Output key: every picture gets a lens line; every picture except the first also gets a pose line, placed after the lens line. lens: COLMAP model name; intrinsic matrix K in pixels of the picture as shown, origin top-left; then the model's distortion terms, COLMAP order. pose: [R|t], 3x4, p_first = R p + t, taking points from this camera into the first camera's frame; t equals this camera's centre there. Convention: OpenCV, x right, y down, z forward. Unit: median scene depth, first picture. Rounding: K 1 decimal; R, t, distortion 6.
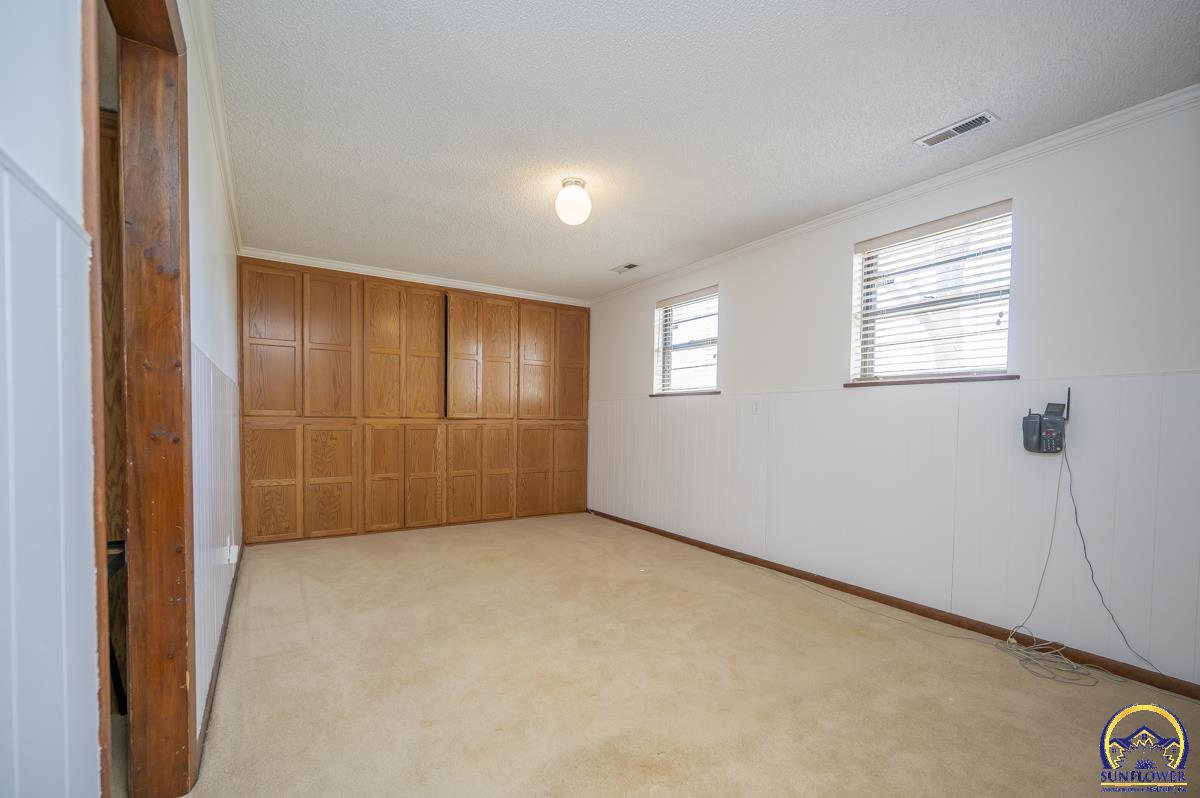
lens RADIAL K [[515.5, 0, 589.1], [0, 515.5, 431.7], [0, 0, 1]] dist [-0.000050, -0.000023]
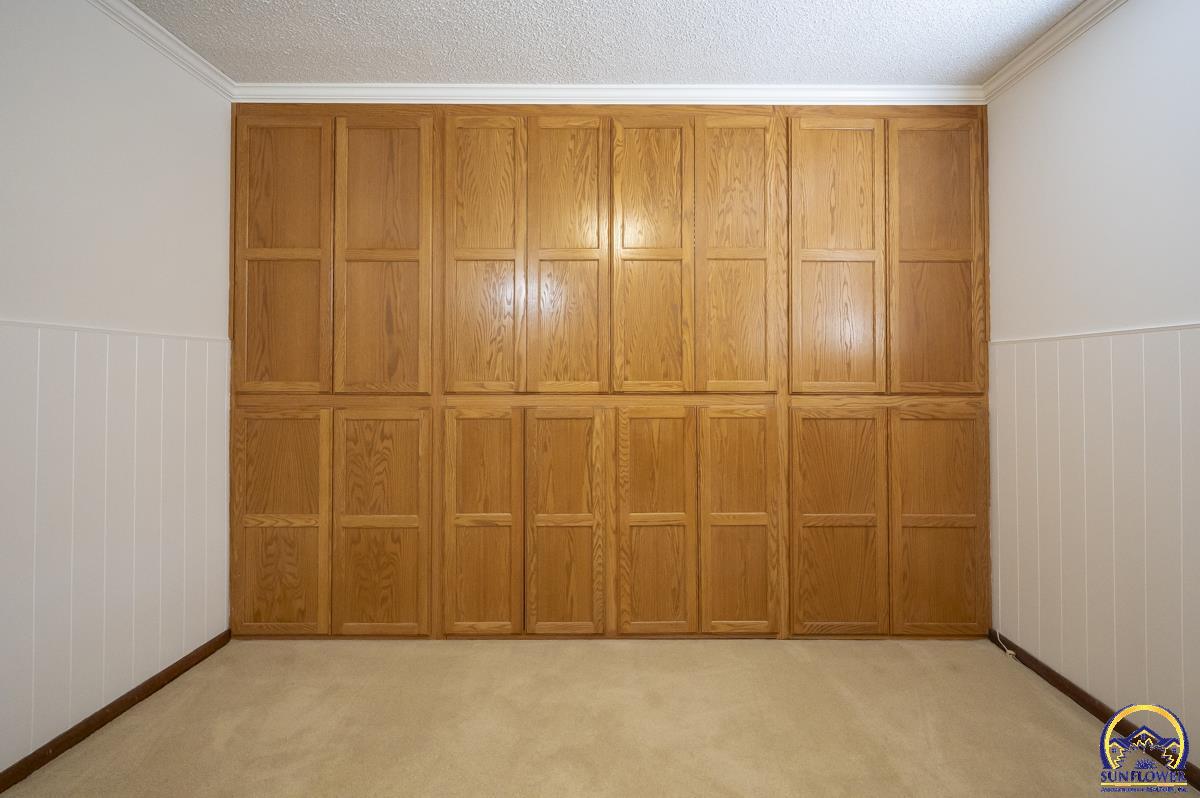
lens RADIAL K [[614.4, 0, 603.6], [0, 614.4, 392.1], [0, 0, 1]] dist [0.006545, -0.000259]
pose [[0.848321, -0.024476, -0.528916, -0.003508], [-0.002694, 0.998718, -0.050538, -0.000240], [0.529475, 0.044298, 0.847168, 0.542598]]
